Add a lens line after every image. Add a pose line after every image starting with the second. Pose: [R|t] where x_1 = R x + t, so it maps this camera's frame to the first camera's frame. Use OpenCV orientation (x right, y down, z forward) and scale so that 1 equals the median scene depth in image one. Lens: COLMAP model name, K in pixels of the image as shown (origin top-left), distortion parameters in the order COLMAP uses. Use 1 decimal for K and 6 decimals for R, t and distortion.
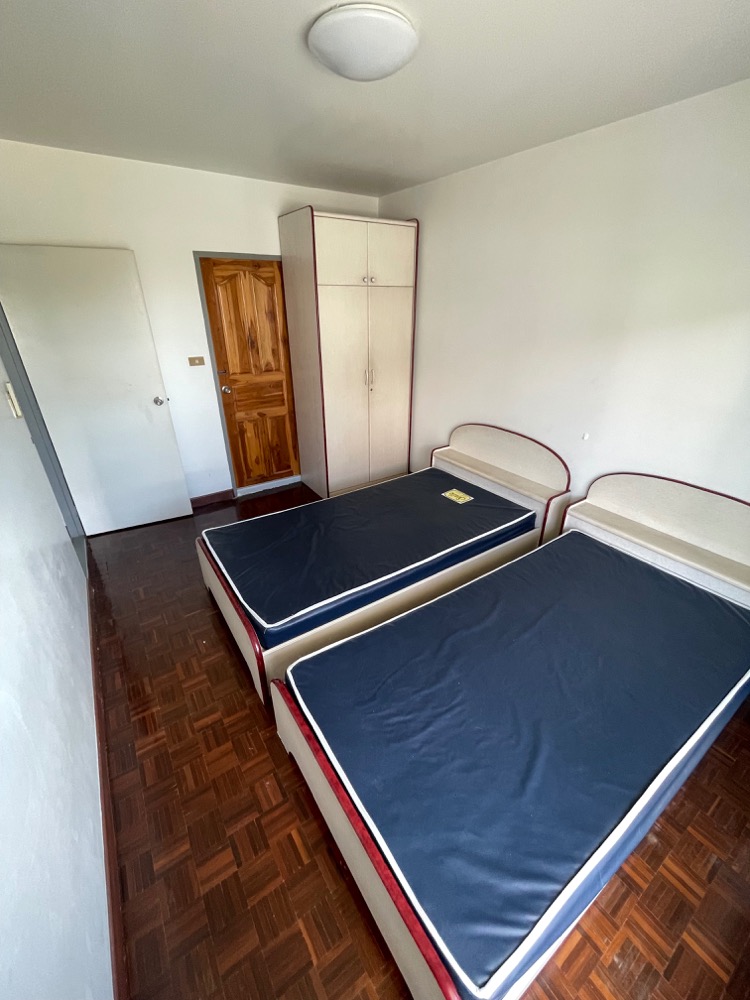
lens RADIAL K [[408.2, 0, 373.7], [0, 408.2, 502.7], [0, 0, 1]] dist [-0.000179, -0.000213]
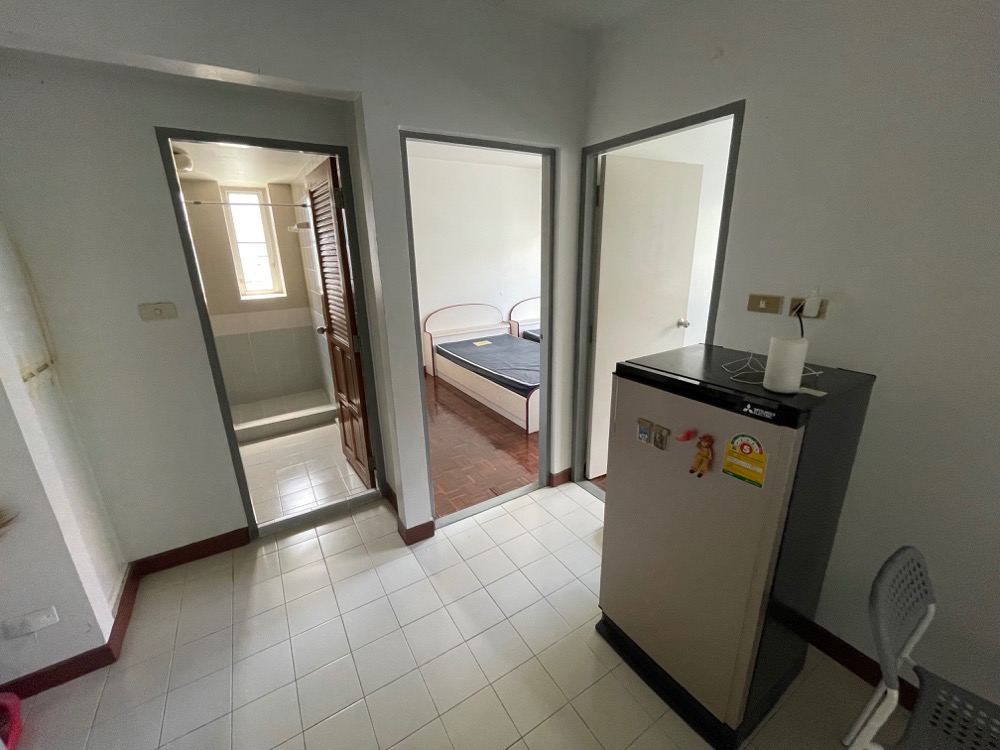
lens RADIAL K [[408.2, 0, 501.6], [0, 408.2, 373.7], [0, 0, 1]] dist [-0.000179, -0.000213]
pose [[0.035747, -0.297129, 0.954168, -1.494652], [0.468206, 0.848488, 0.246680, -0.298990], [-0.882896, 0.437929, 0.169448, 0.709266]]
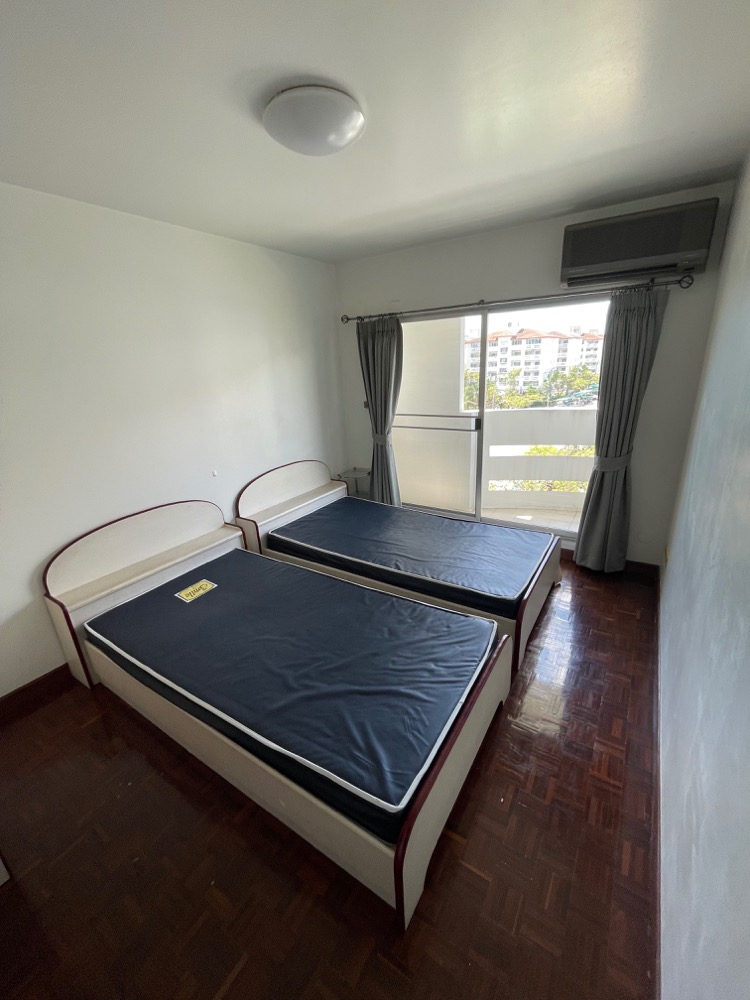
lens RADIAL K [[408.2, 0, 373.9], [0, 408.2, 501.0], [0, 0, 1]] dist [-0.000179, -0.000213]
pose [[-0.393989, -0.281562, 0.874926, -0.616614], [0.455251, 0.767166, 0.451888, -0.370096], [-0.798448, 0.576349, -0.174074, 0.769167]]
